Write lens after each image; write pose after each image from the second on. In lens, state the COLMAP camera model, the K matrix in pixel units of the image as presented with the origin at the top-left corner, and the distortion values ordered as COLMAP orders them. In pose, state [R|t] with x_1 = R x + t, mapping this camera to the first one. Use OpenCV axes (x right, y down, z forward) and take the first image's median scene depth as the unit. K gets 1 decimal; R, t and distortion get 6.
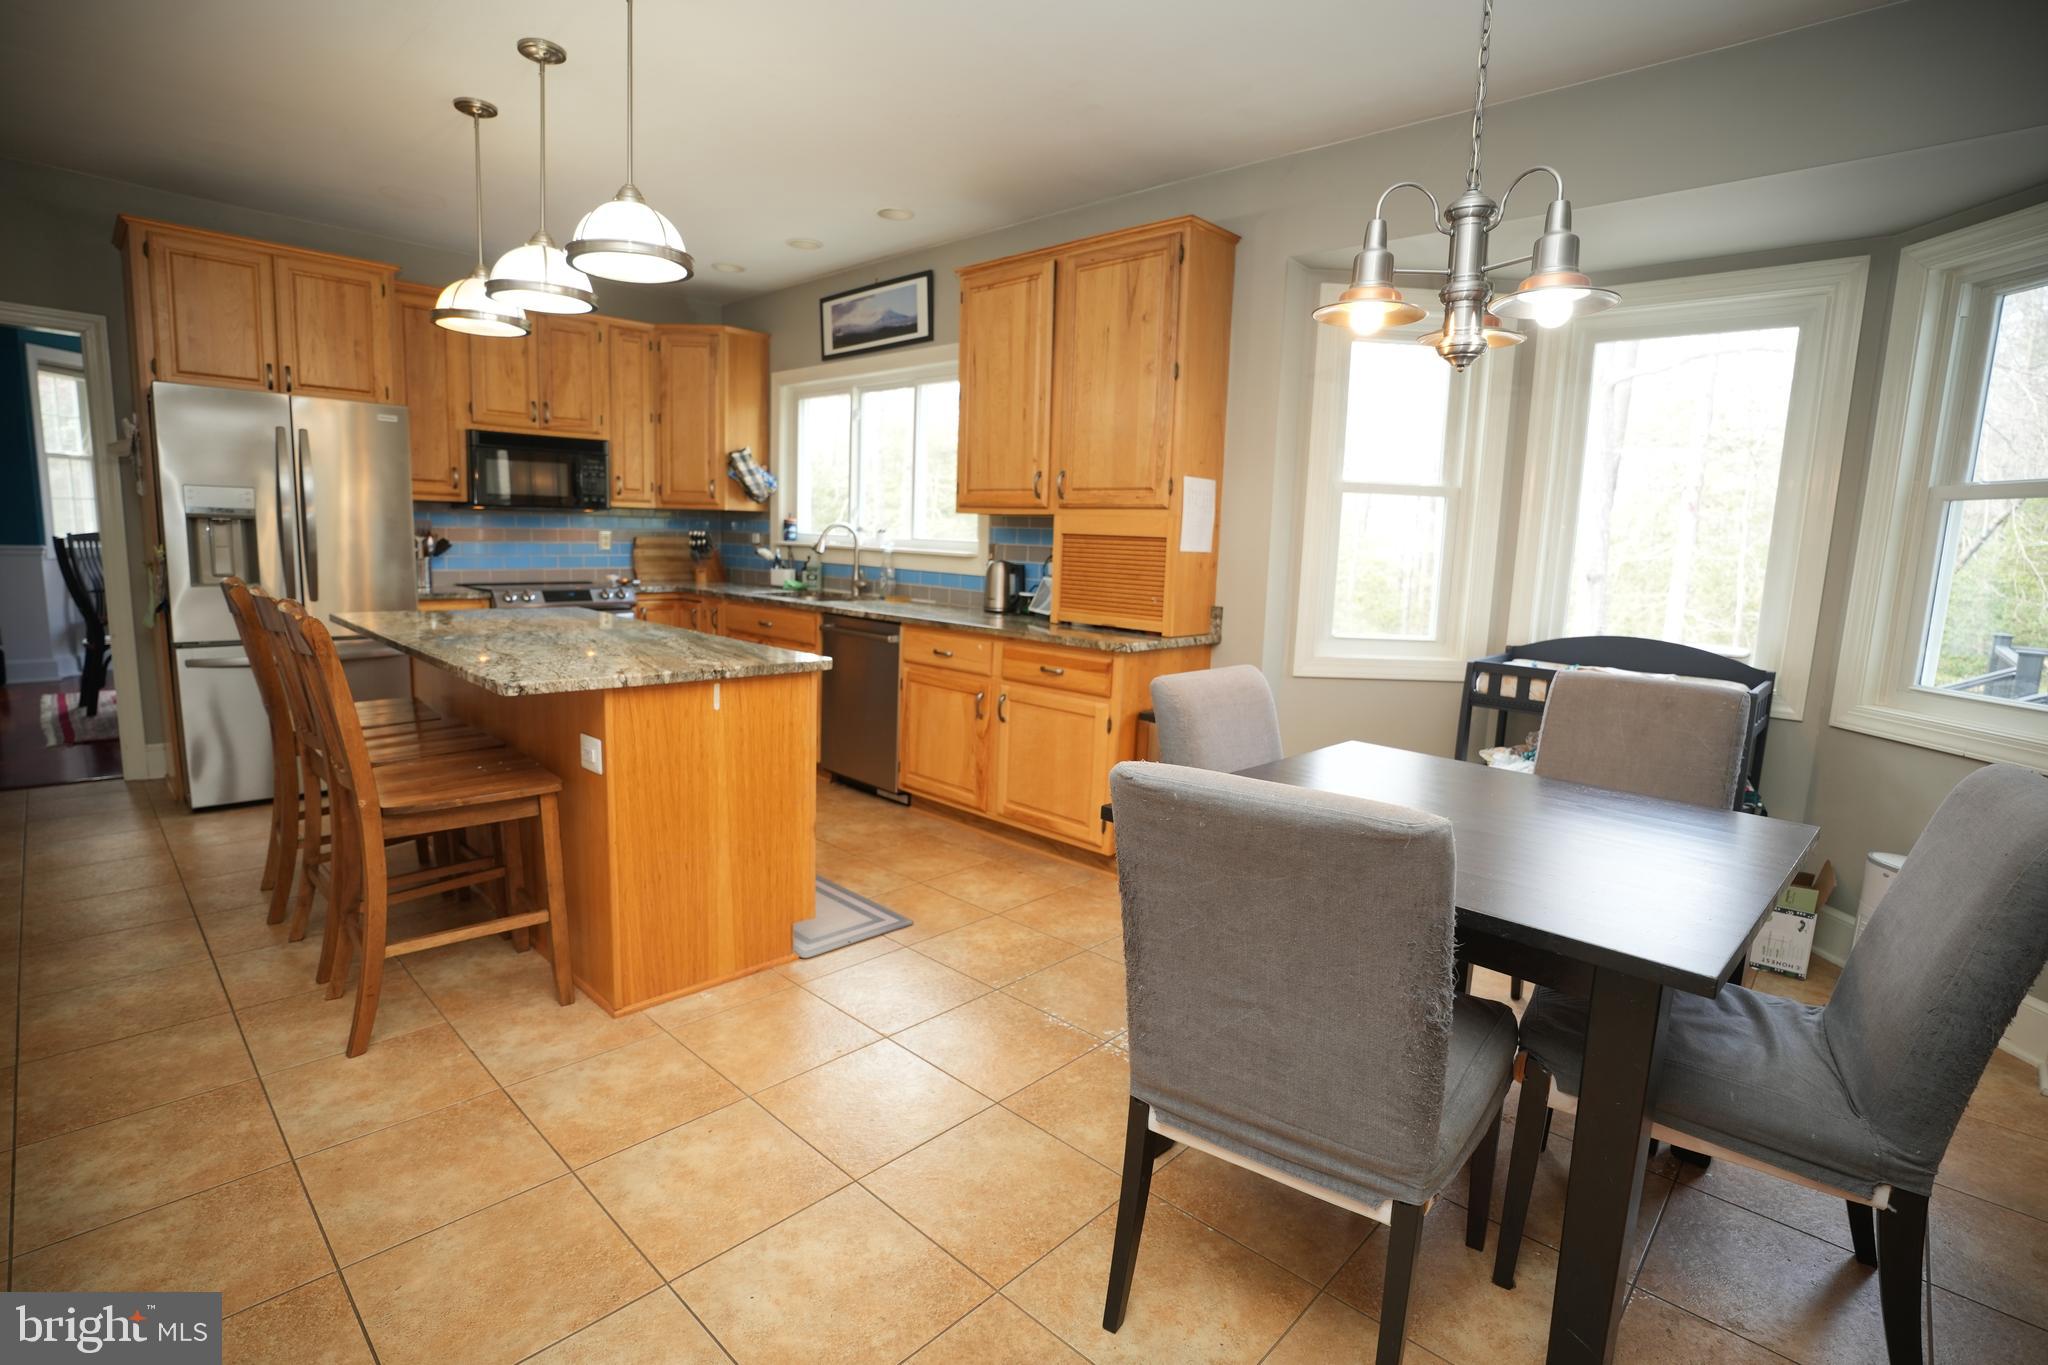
lens RADIAL K [[969.7, 0, 1017.9], [0, 969.7, 680.6], [0, 0, 1]] dist [-0.057063, 0.018338]
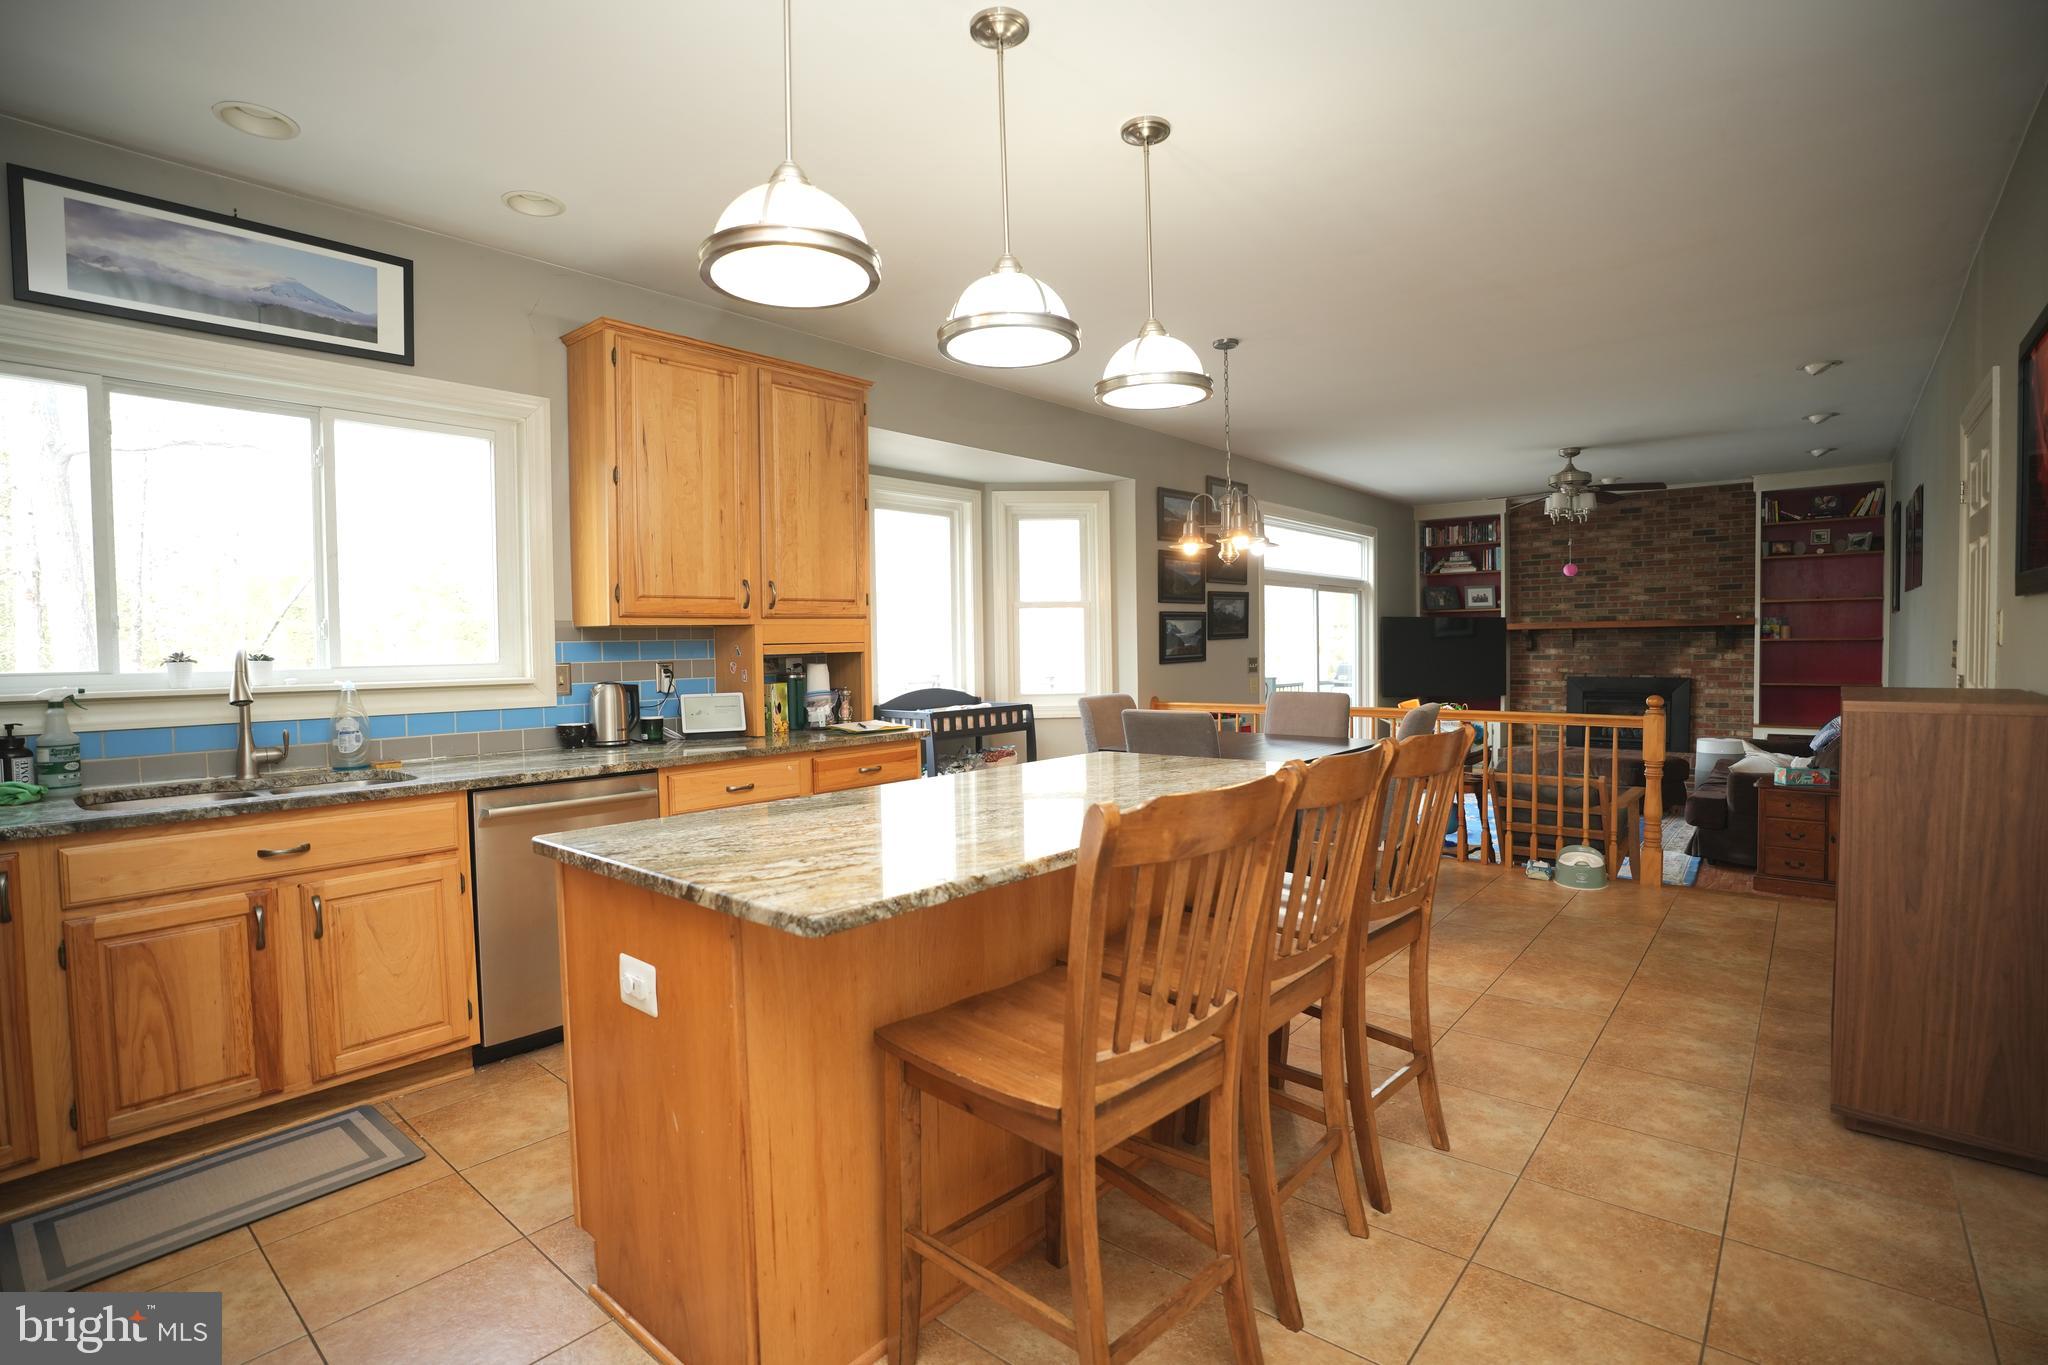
lens RADIAL K [[969.7, 0, 1017.9], [0, 969.7, 680.6], [0, 0, 1]] dist [-0.057063, 0.018338]
pose [[-0.056819, -0.073424, 0.995681, -0.962406], [0.161409, 0.983497, 0.081736, -0.156951], [-0.985251, 0.165356, -0.044030, 0.813517]]
